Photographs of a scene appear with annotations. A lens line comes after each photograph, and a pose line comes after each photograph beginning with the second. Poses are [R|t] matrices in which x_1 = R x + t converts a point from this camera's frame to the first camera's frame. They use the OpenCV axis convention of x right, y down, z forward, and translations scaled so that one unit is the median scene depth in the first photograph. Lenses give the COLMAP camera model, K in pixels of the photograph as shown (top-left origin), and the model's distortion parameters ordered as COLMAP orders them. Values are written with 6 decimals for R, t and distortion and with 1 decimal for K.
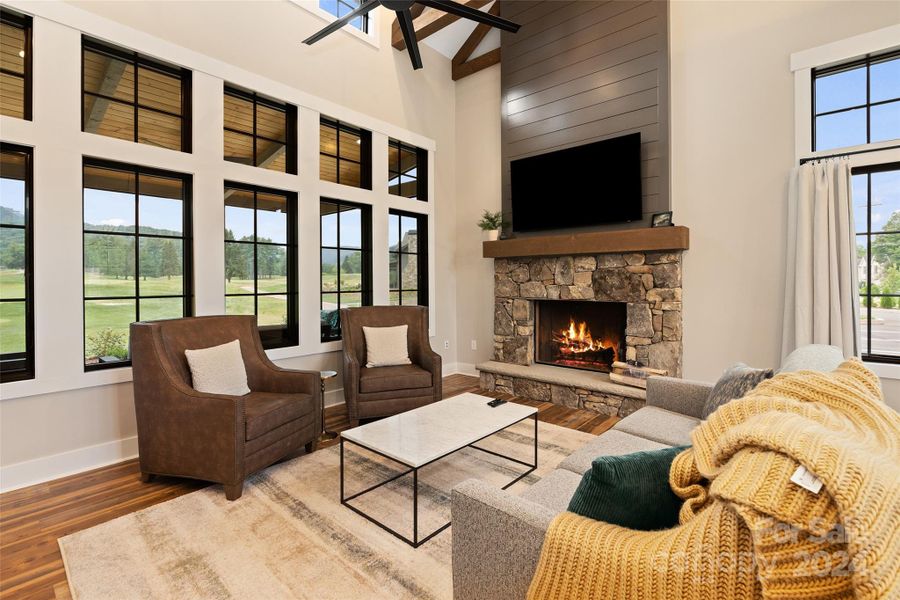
lens RADIAL K [[410.6, 0, 448.5], [0, 410.6, 277.5], [0, 0, 1]] dist [0.001834, -0.000199]
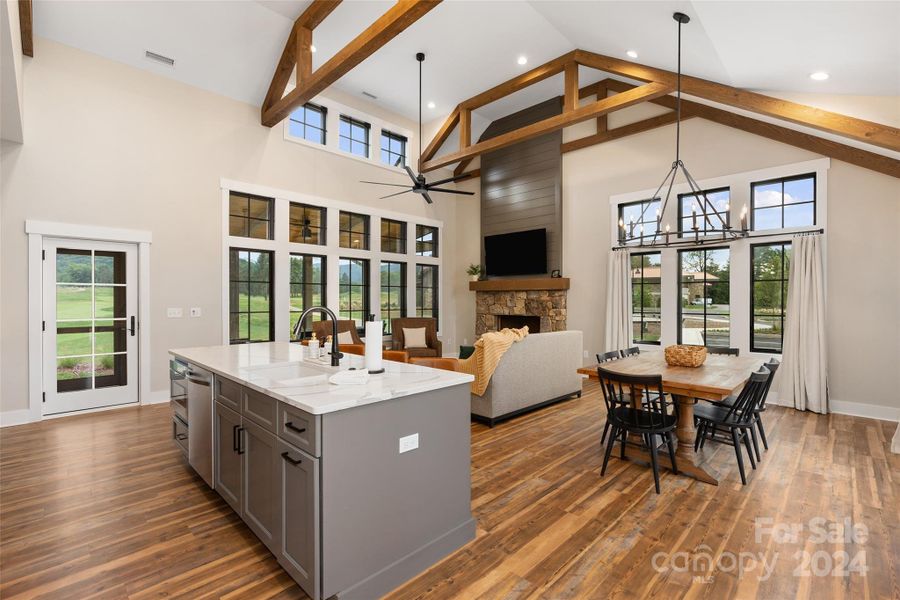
lens RADIAL K [[410.6, 0, 450.2], [0, 410.6, 301.3], [0, 0, 1]] dist [0.001834, -0.000199]
pose [[0.998567, 0.006585, -0.053116, 0.103227], [-0.005927, 0.999904, 0.012547, -0.026471], [0.053194, -0.012215, 0.998509, -0.801966]]
